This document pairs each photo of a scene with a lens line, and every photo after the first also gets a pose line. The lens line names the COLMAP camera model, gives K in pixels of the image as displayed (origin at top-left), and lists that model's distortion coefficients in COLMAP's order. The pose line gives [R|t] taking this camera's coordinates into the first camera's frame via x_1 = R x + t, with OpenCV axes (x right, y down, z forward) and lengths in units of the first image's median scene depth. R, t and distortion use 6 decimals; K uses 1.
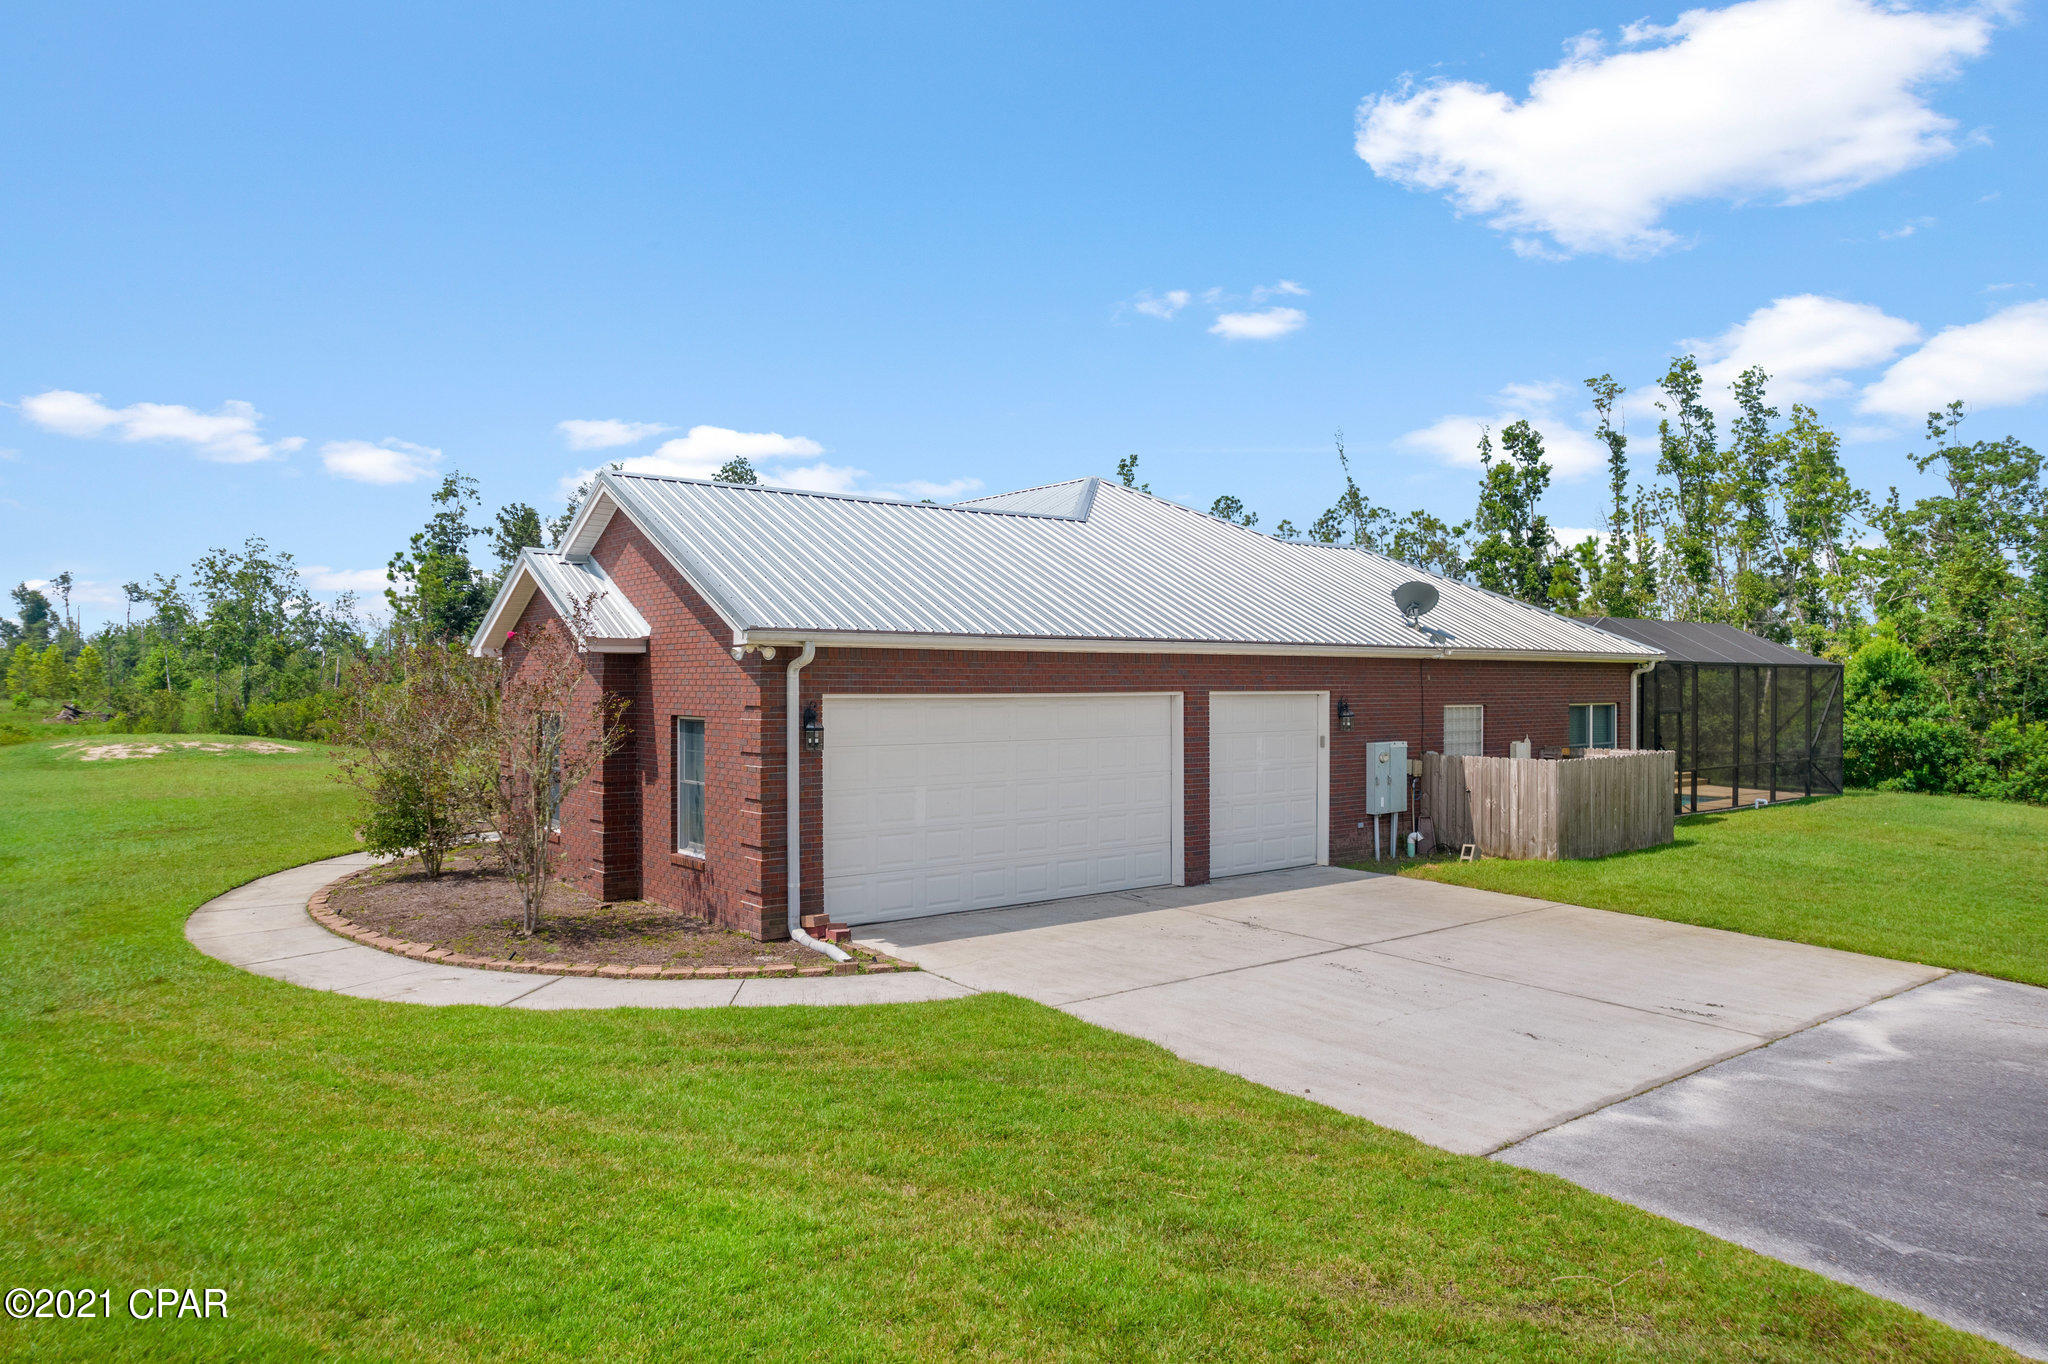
lens RADIAL K [[1306.0, 0, 1027.7], [0, 1306.0, 689.4], [0, 0, 1]] dist [-0.064738, 0.053934]
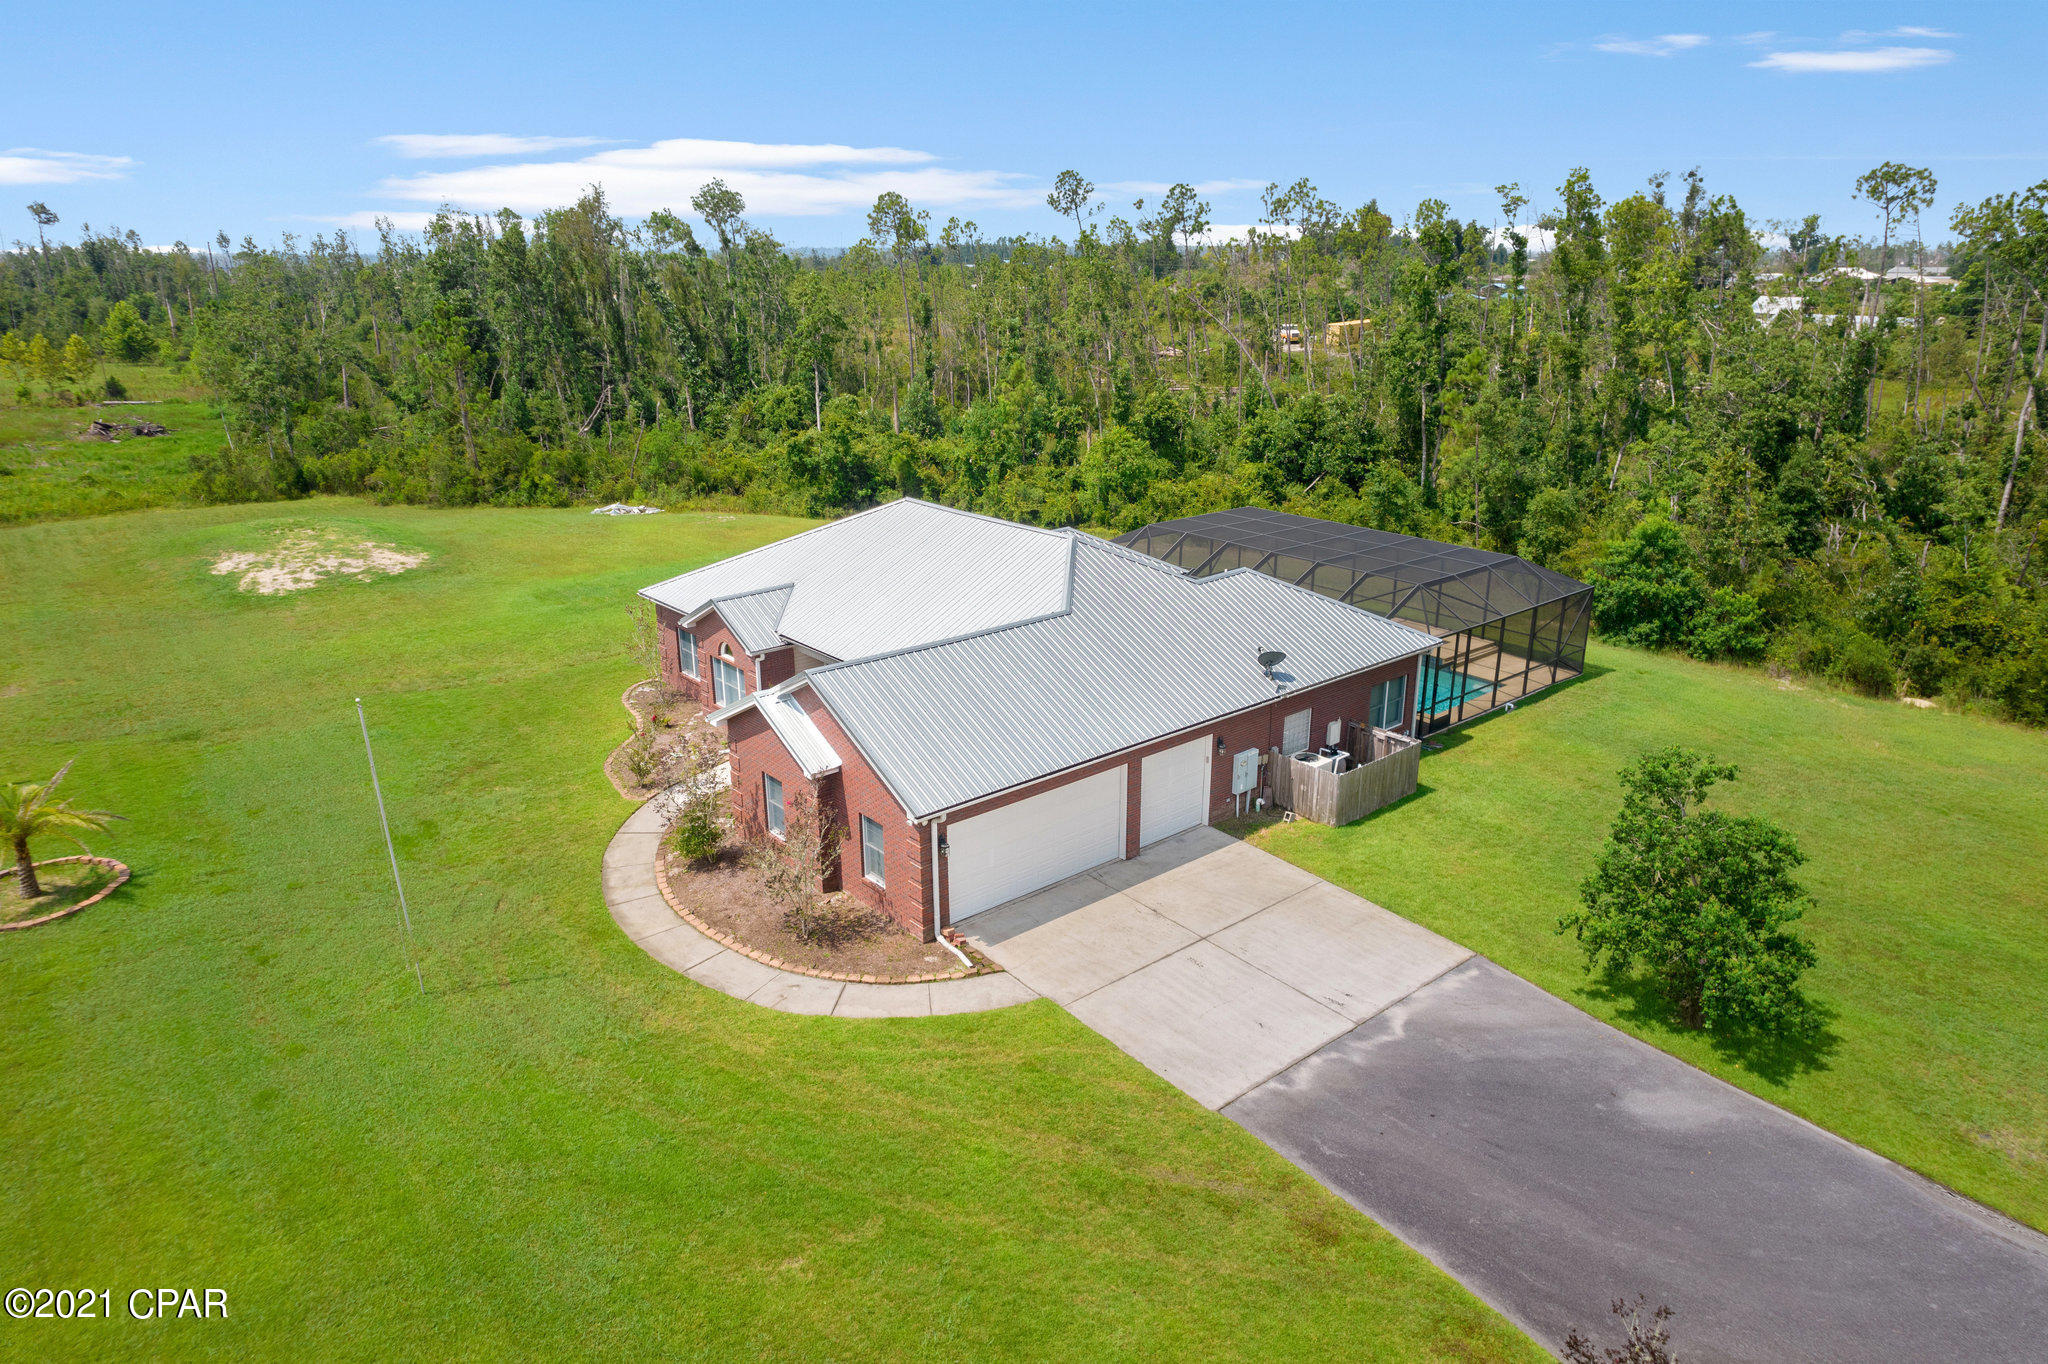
lens RADIAL K [[1306.0, 0, 1027.7], [0, 1306.0, 689.4], [0, 0, 1]] dist [-0.064738, 0.053934]
pose [[0.999253, -0.014305, 0.035893, -0.074338], [0.002140, 0.948002, 0.318257, -0.606720], [-0.038579, -0.317942, 0.947325, -0.609643]]
